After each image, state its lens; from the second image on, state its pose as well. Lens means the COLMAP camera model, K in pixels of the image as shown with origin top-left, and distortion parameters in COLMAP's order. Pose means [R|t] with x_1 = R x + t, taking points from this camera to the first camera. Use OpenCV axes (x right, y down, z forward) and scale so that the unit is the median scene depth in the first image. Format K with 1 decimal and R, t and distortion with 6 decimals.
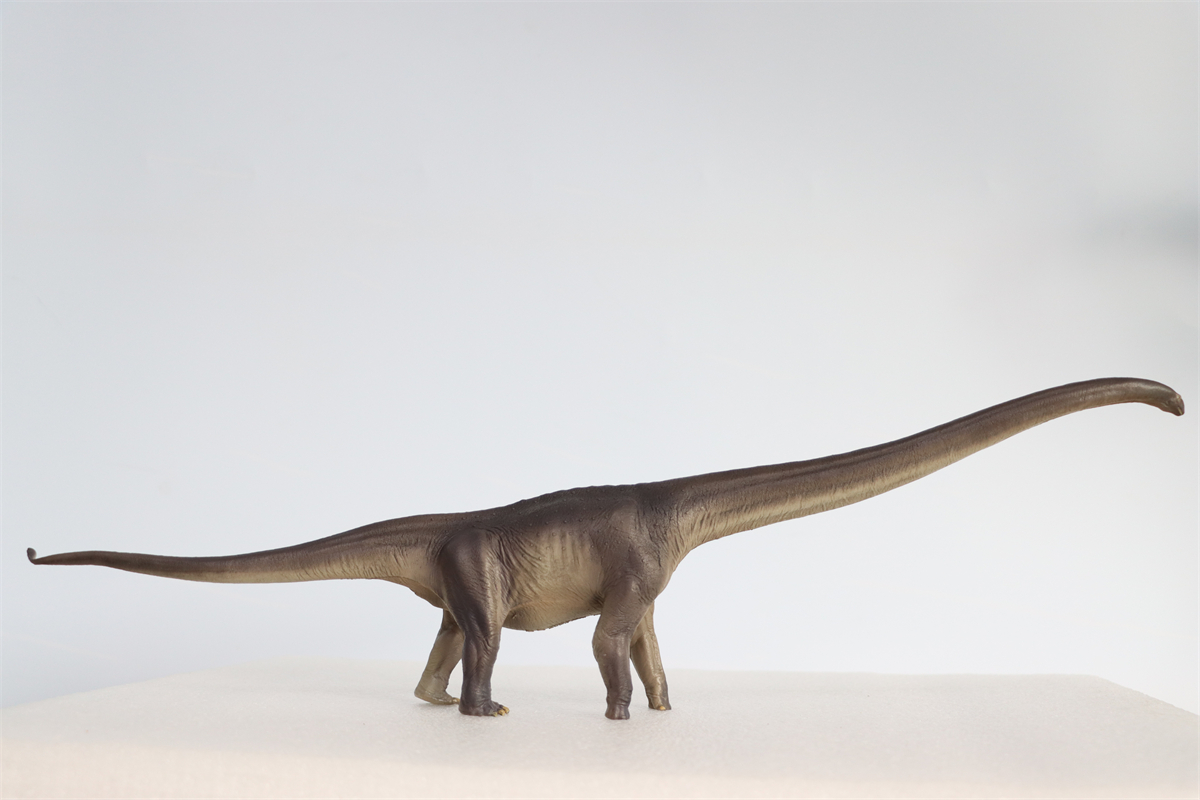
lens RADIAL K [[1335.0, 0, 599.0], [0, 1335.0, 400.4], [0, 0, 1]] dist [-0.030536, 0.000000]
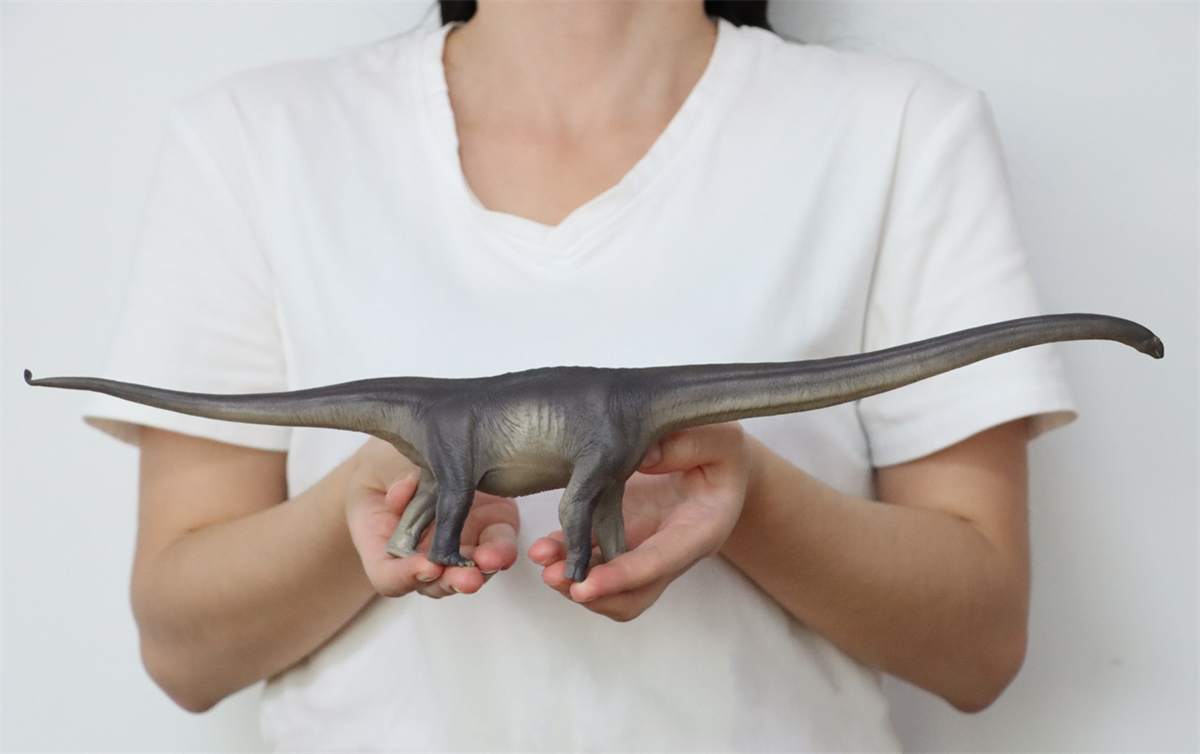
lens RADIAL K [[3603.3, 0, 600.2], [0, 3603.3, 376.7], [0, 0, 1]] dist [0.051458, 0.000000]
pose [[0.994005, 0.104099, -0.033414, 0.114532], [-0.102359, 0.993483, 0.050146, -0.073887], [0.038416, -0.046425, 0.998183, -1.904878]]
